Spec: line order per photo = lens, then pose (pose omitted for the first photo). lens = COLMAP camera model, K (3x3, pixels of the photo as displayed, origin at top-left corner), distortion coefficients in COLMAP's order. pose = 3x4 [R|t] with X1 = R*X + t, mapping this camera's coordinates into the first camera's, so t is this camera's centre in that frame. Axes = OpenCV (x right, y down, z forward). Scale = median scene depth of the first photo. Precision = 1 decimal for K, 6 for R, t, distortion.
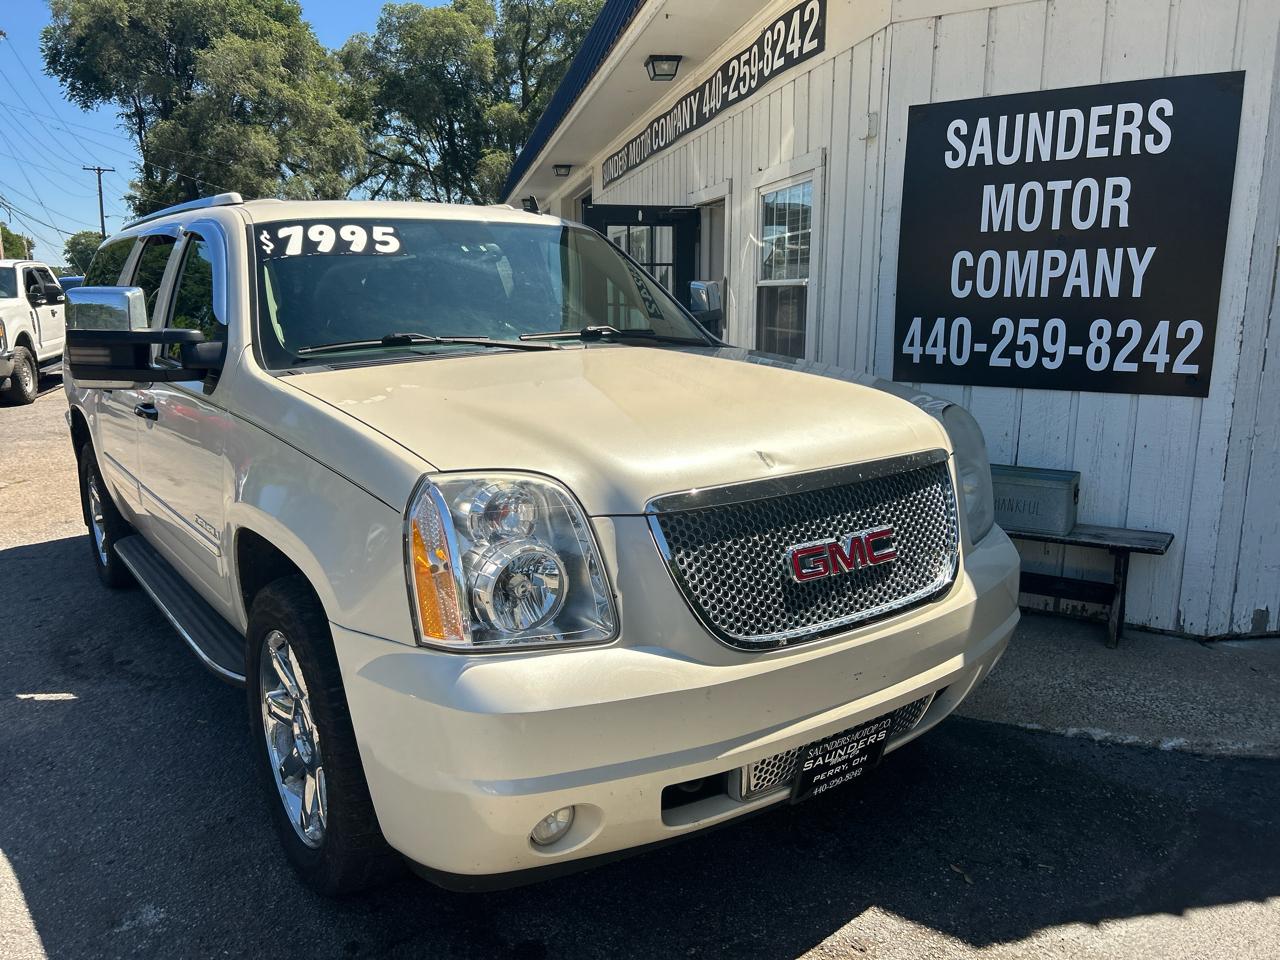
lens RADIAL K [[976.2, 0, 634.2], [0, 976.2, 482.9], [0, 0, 1]] dist [0.029617, -0.028784]
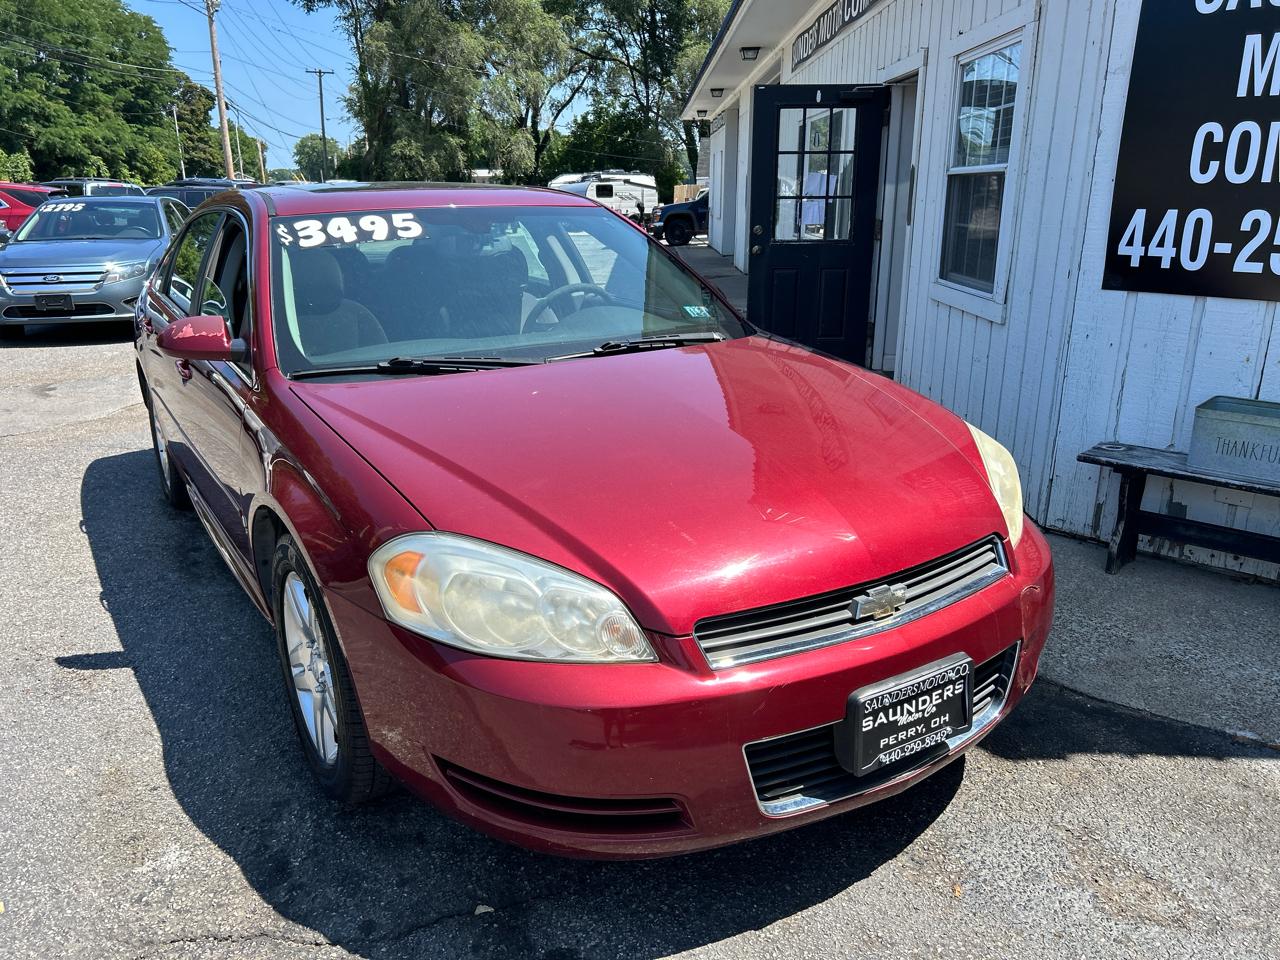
lens RADIAL K [[976.2, 0, 634.5], [0, 976.2, 485.2], [0, 0, 1]] dist [0.029617, -0.028784]
pose [[0.980826, 0.057158, -0.186317, 0.047764], [-0.038901, 0.994205, 0.100211, -0.009203], [0.190966, -0.091041, 0.977366, 0.119965]]
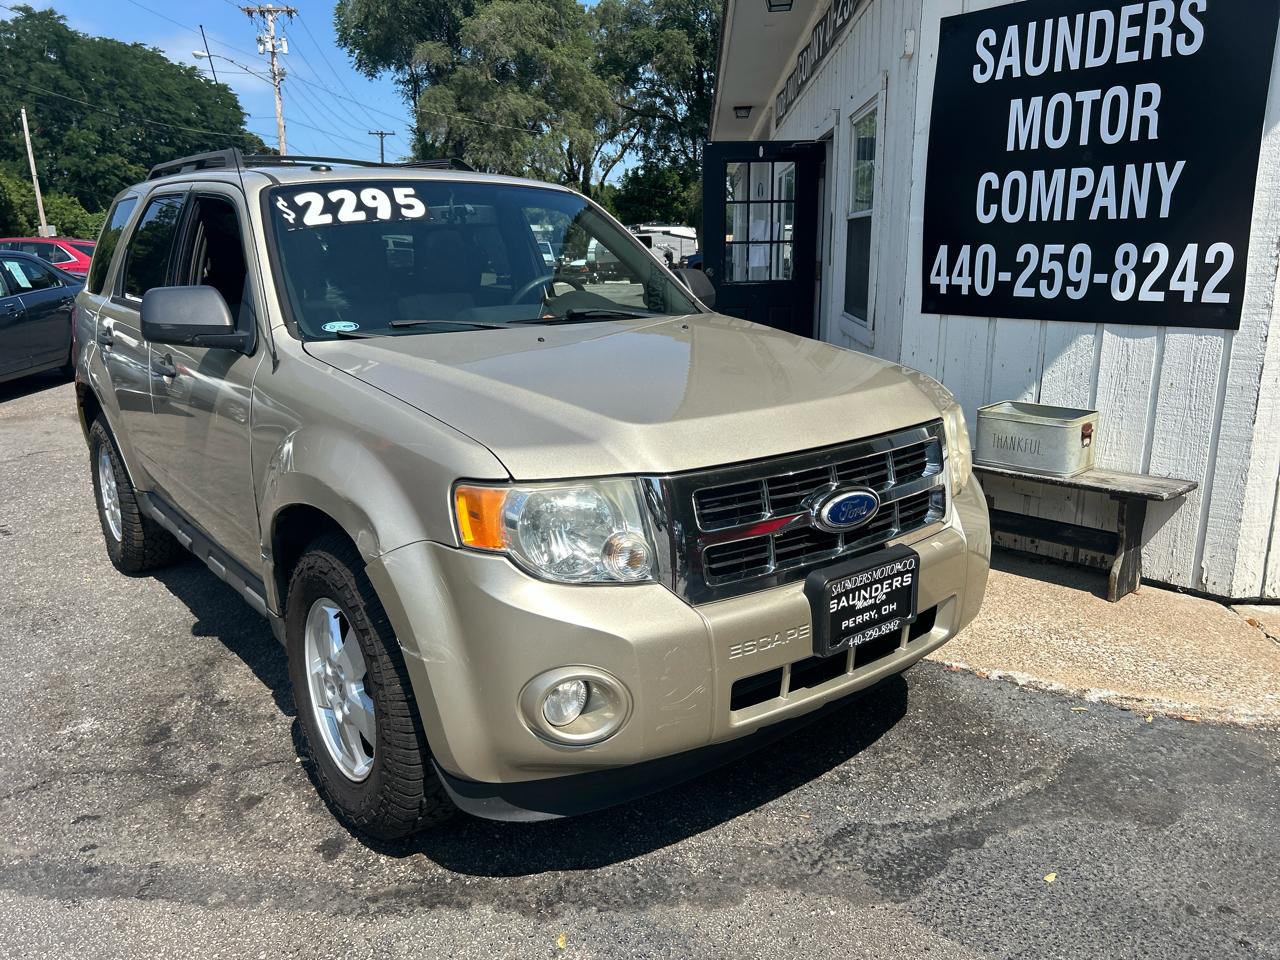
lens RADIAL K [[976.2, 0, 631.4], [0, 976.2, 480.9], [0, 0, 1]] dist [0.029617, -0.028784]
pose [[0.967631, 0.051872, -0.246980, 0.256421], [-0.040842, 0.997935, 0.049576, 0.025931], [0.249042, -0.037884, 0.967752, -0.005491]]
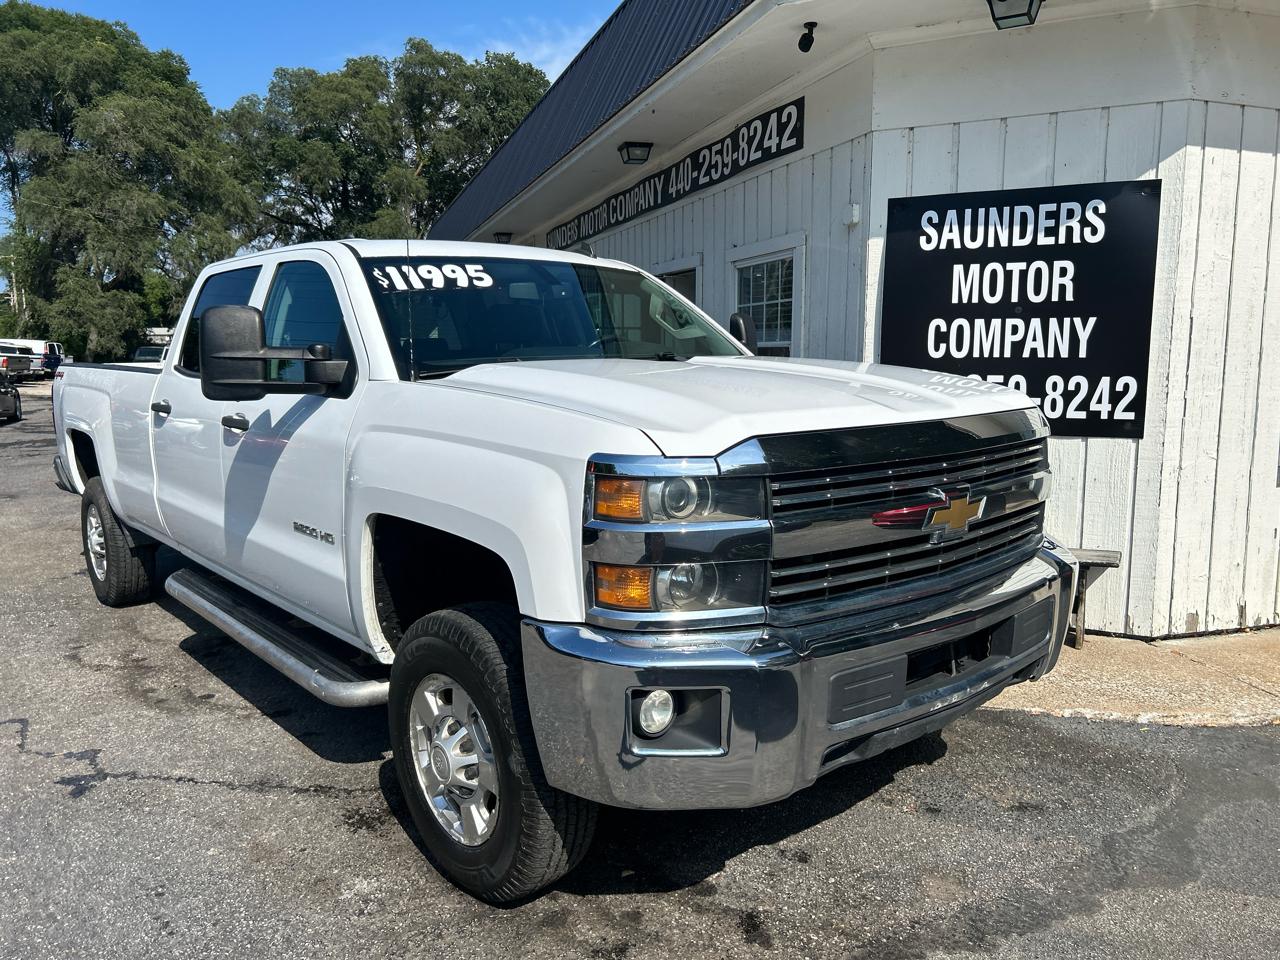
lens RADIAL K [[976.2, 0, 644.7], [0, 976.2, 470.4], [0, 0, 1]] dist [0.029617, -0.028784]
pose [[0.992410, -0.013408, 0.122241, -0.168822], [0.022217, 0.997230, -0.070985, 0.023870], [-0.120951, 0.073162, 0.989959, -0.122788]]
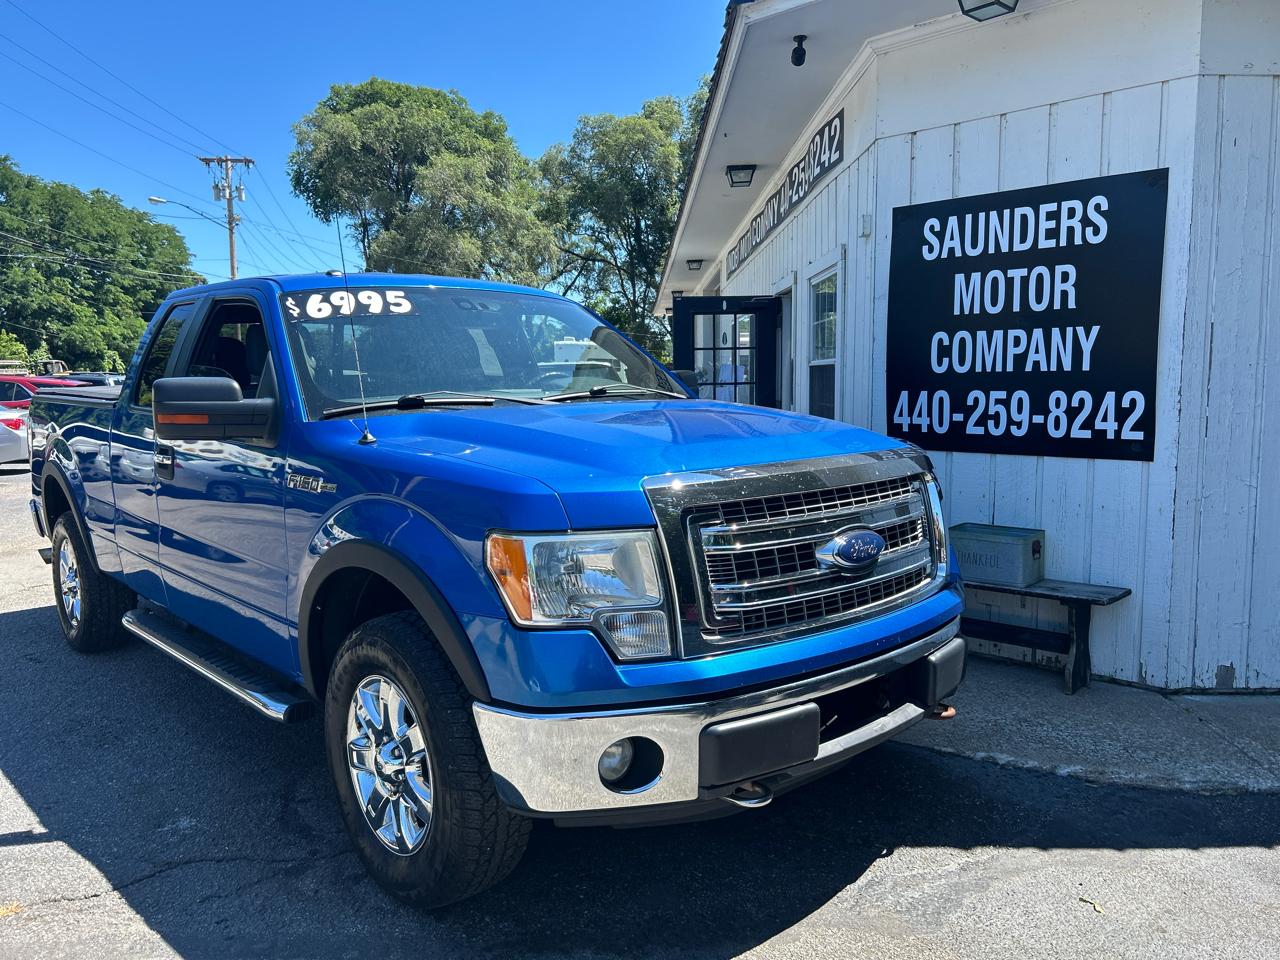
lens RADIAL K [[976.2, 0, 637.8], [0, 976.2, 478.8], [0, 0, 1]] dist [0.029617, -0.028784]
pose [[0.982631, 0.010430, -0.185278, 0.209370], [-0.027056, 0.995803, -0.087434, 0.038497], [0.183589, 0.090928, 0.978789, -0.146277]]
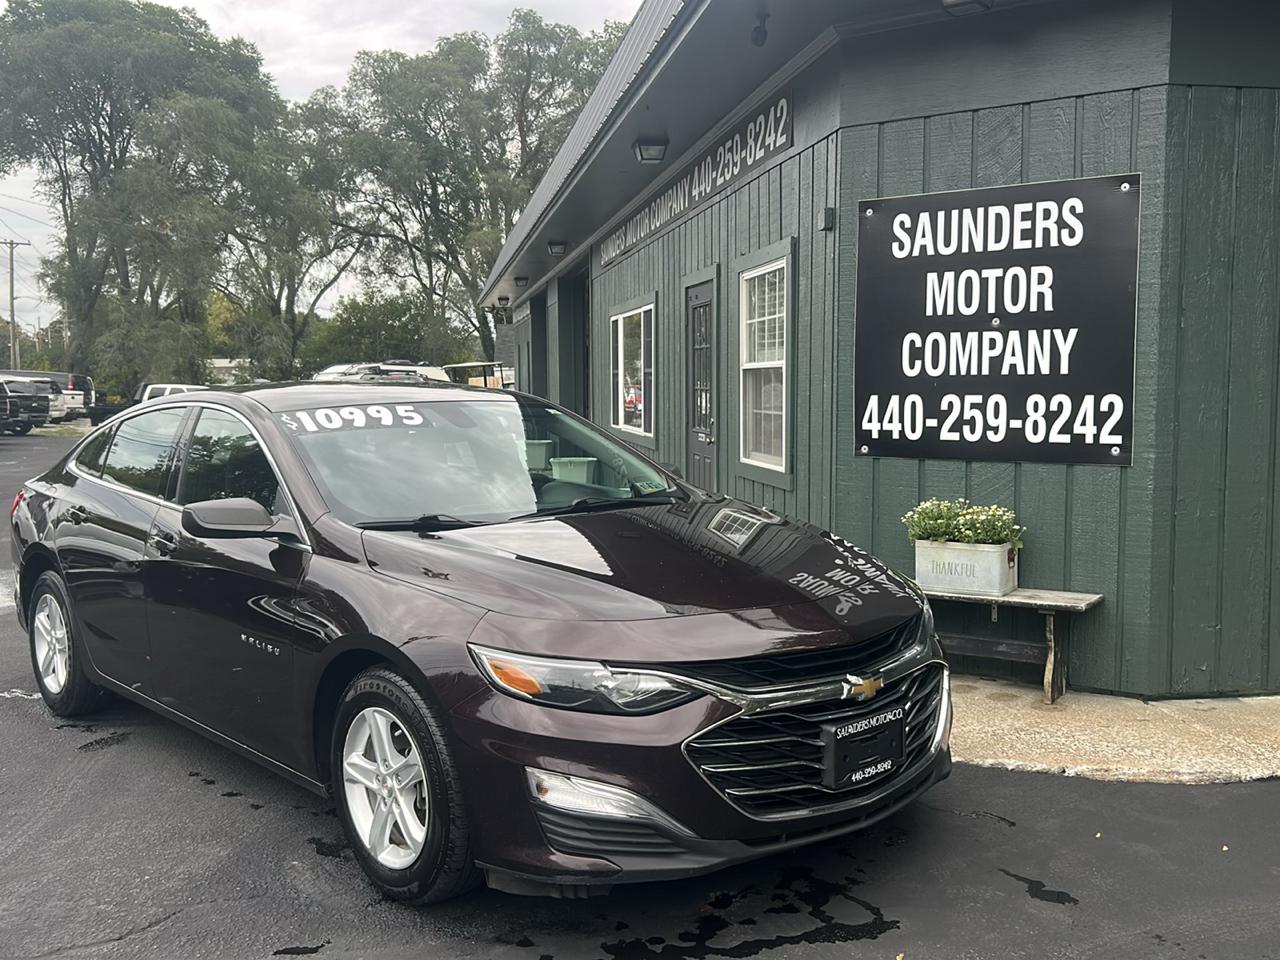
lens RADIAL K [[1243.8, 0, 639.0], [0, 1243.8, 477.4], [0, 0, 1]] dist [0.017631, 0.000000]
pose [[0.999868, -0.001661, -0.016190, 0.062467], [-0.000288, 0.992817, -0.119643, 0.082128], [0.016272, 0.119632, 0.992685, -0.332033]]
